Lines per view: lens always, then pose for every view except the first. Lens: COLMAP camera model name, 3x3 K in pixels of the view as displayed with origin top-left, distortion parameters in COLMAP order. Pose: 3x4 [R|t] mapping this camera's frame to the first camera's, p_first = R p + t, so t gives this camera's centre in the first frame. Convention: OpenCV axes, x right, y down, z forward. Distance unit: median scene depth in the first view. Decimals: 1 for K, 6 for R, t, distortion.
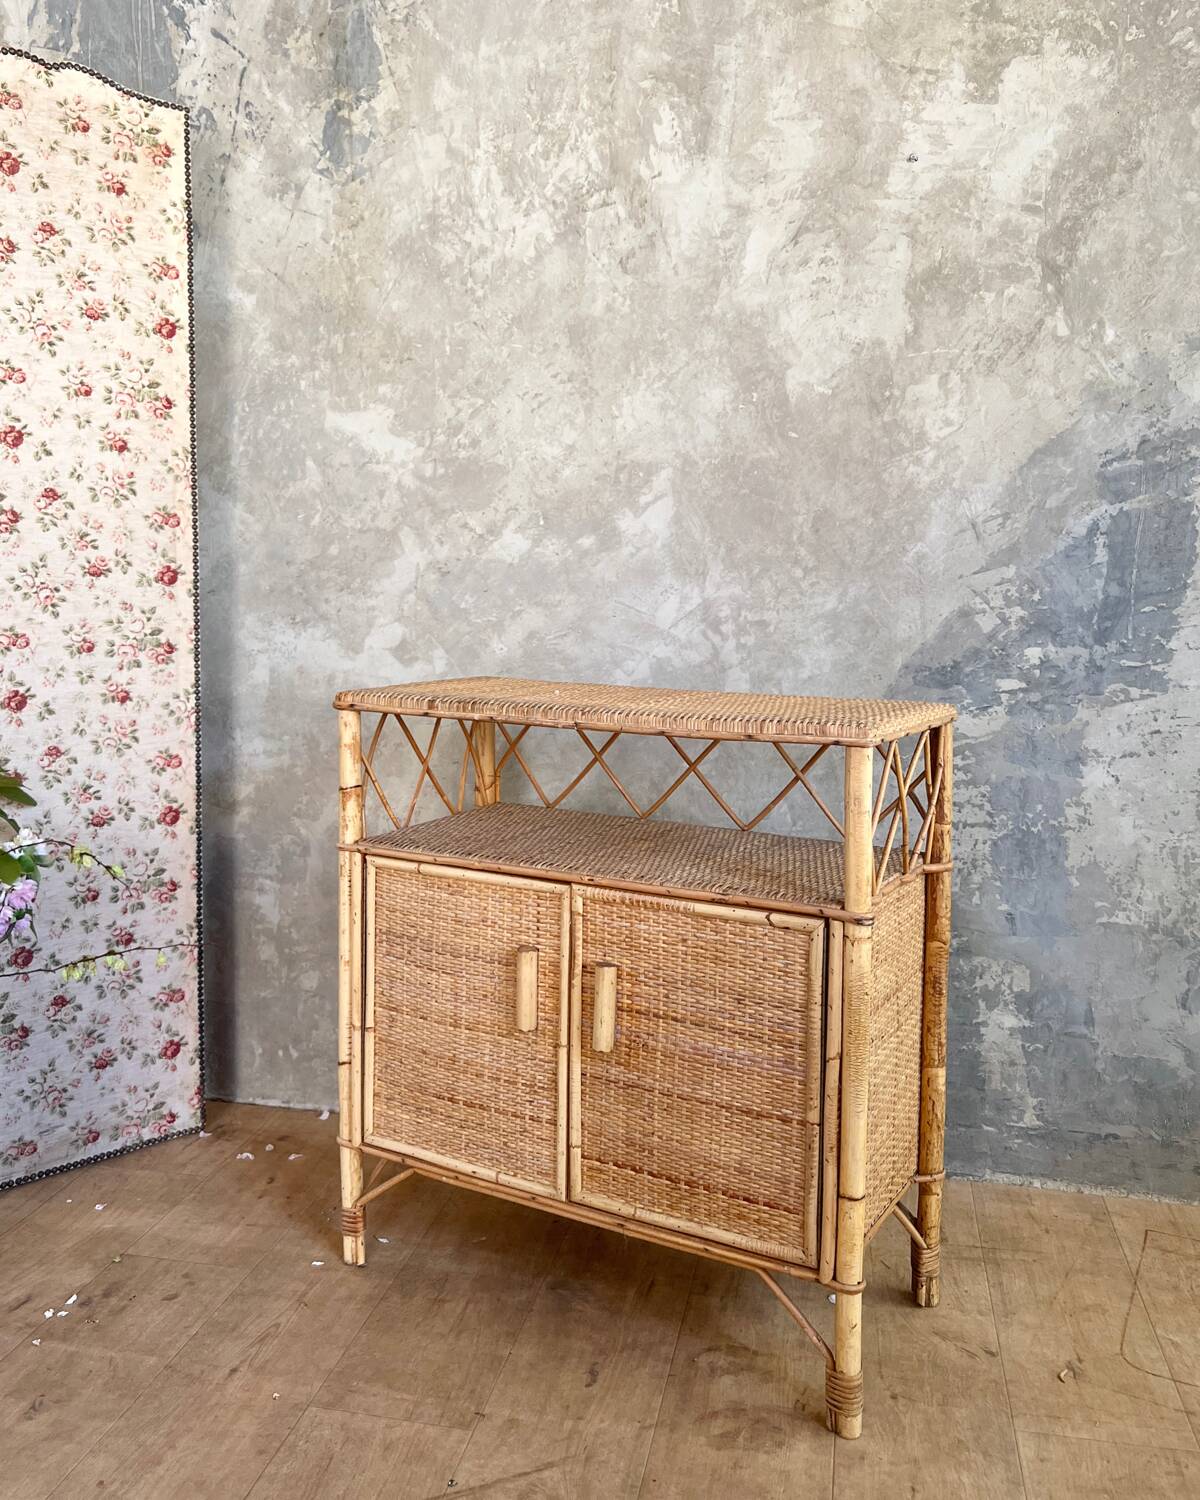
lens RADIAL K [[1310.5, 0, 599.1], [0, 1310.5, 673.0], [0, 0, 1]] dist [0.056173, -0.127002]
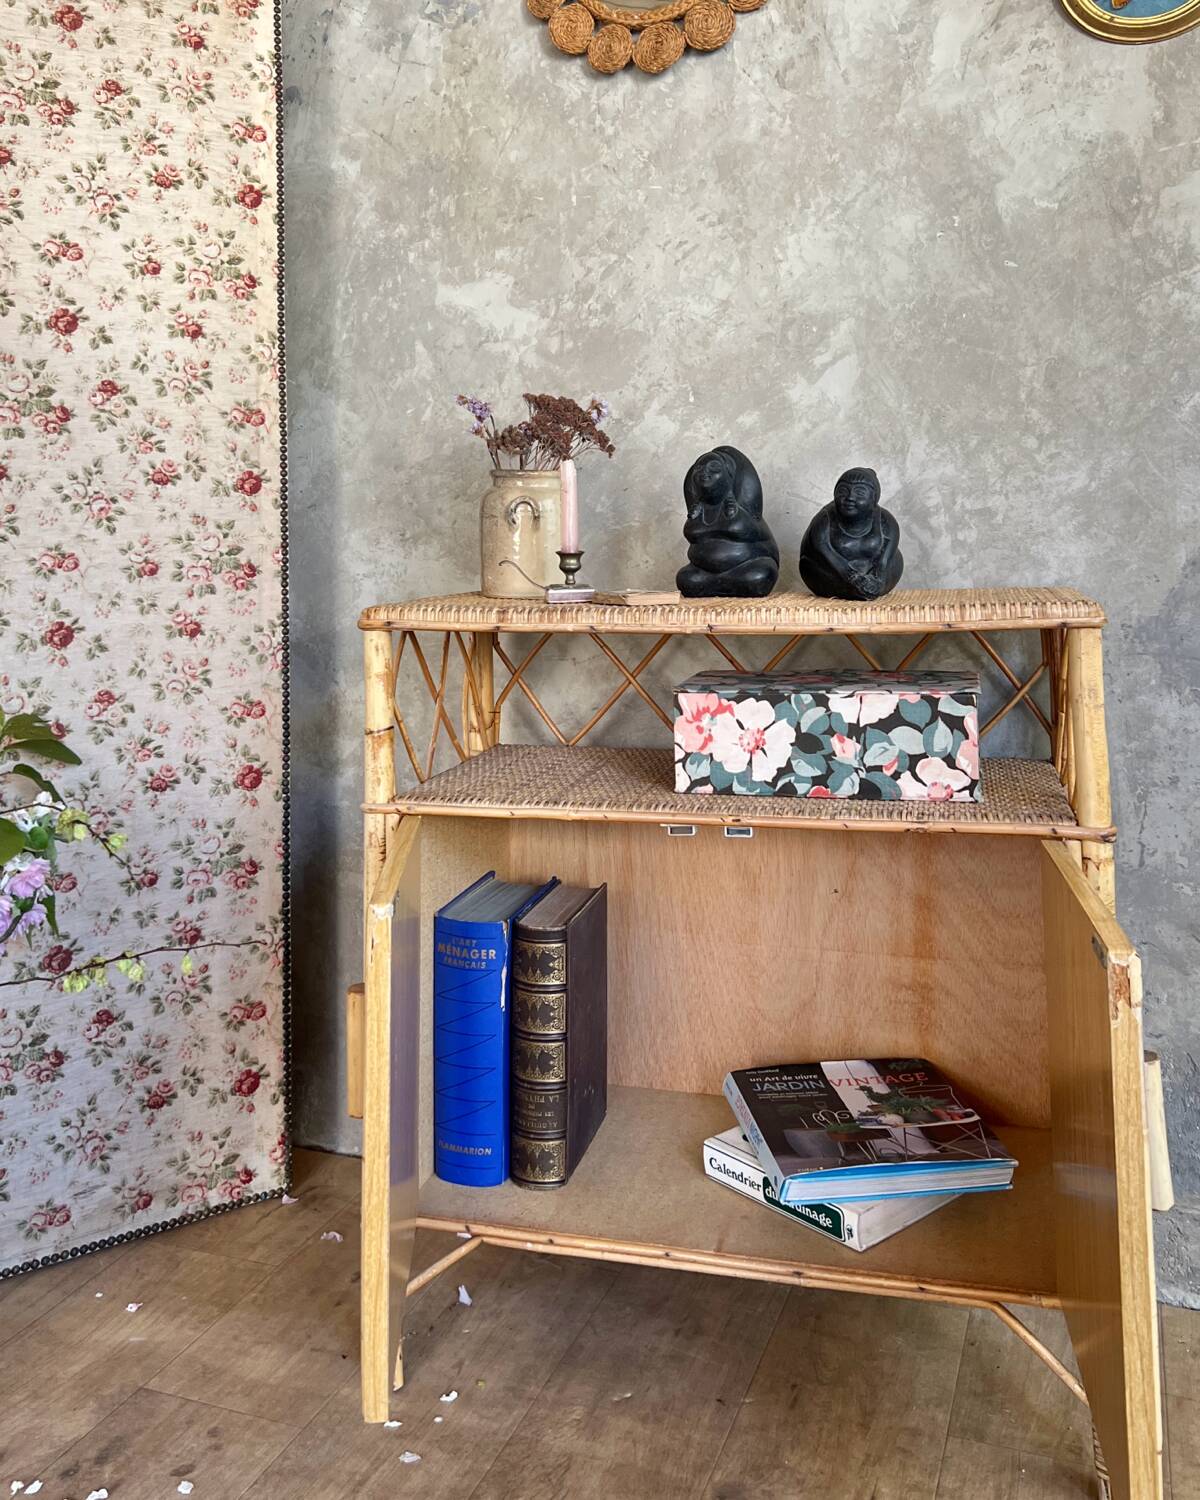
lens RADIAL K [[1353.6, 0, 602.0], [0, 1353.6, 430.9], [0, 0, 1]] dist [0.017664, -0.006037]
pose [[0.984228, -0.048154, -0.170222, 0.042625], [0.022658, 0.988628, -0.148665, 0.027309], [0.175445, 0.142463, 0.974127, 0.198586]]
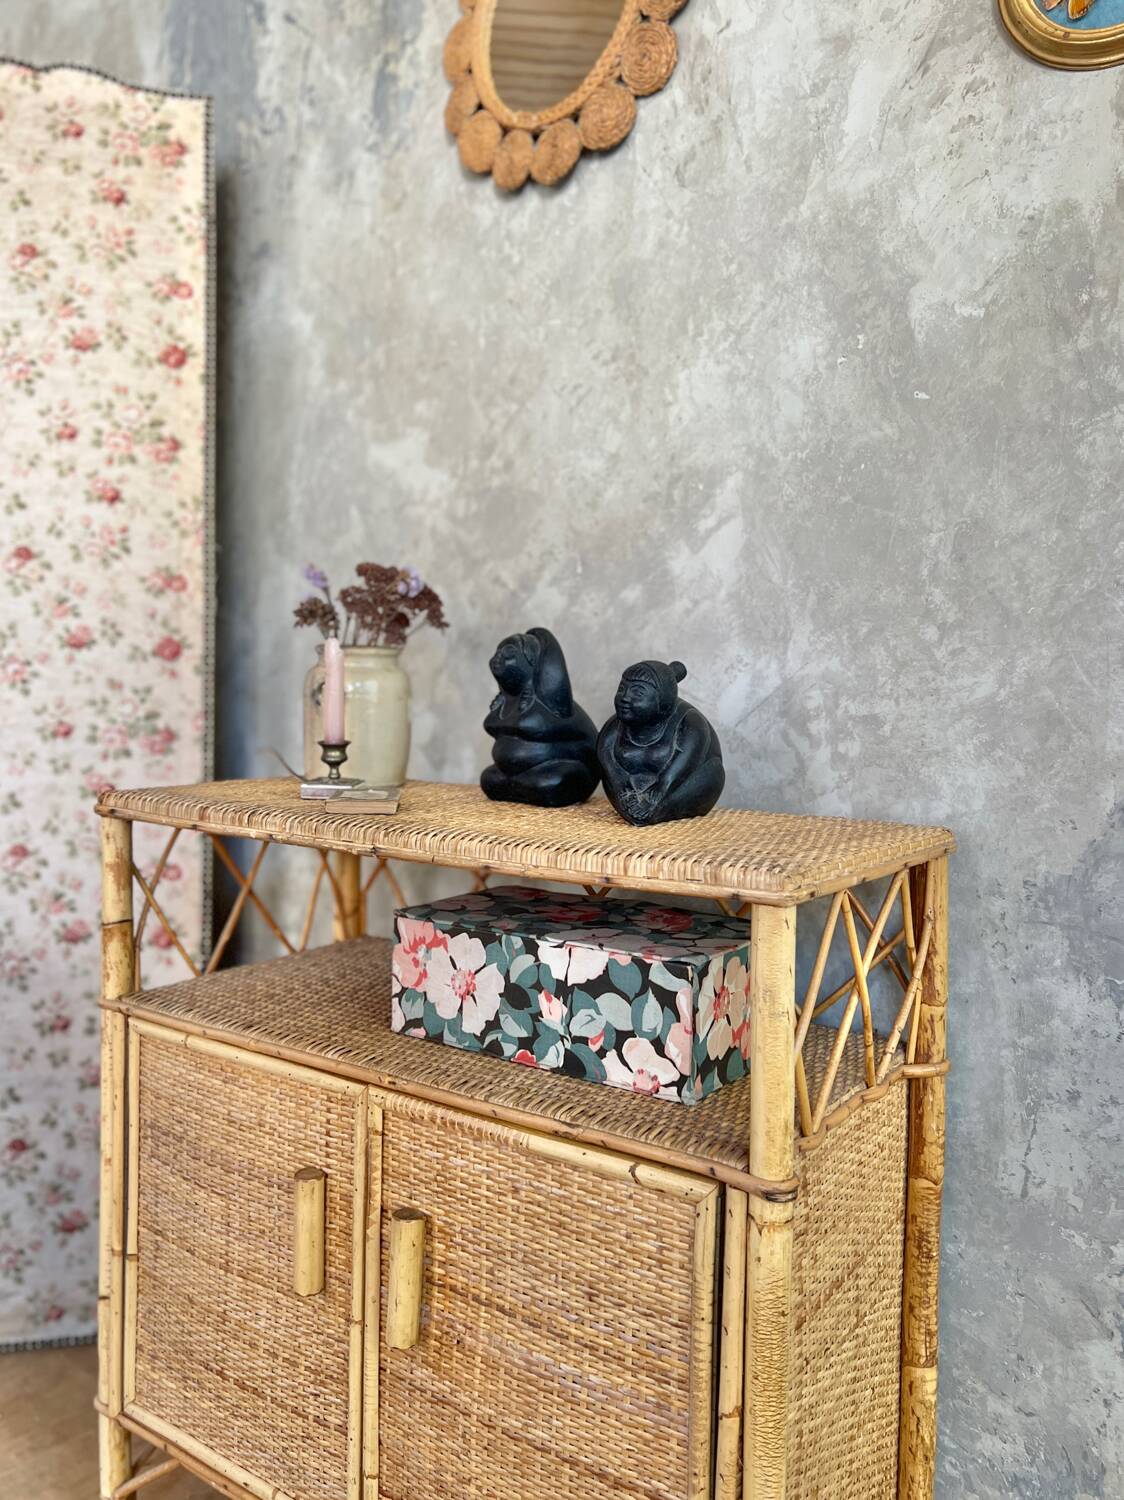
lens RADIAL K [[1211.0, 0, 557.7], [0, 1211.0, 706.9], [0, 0, 1]] dist [0.029085, -0.042158]
pose [[0.870193, 0.015199, -0.492476, 0.273289], [-0.045509, 0.997731, -0.049621, -0.010373], [0.490604, 0.065592, 0.868910, 0.462077]]
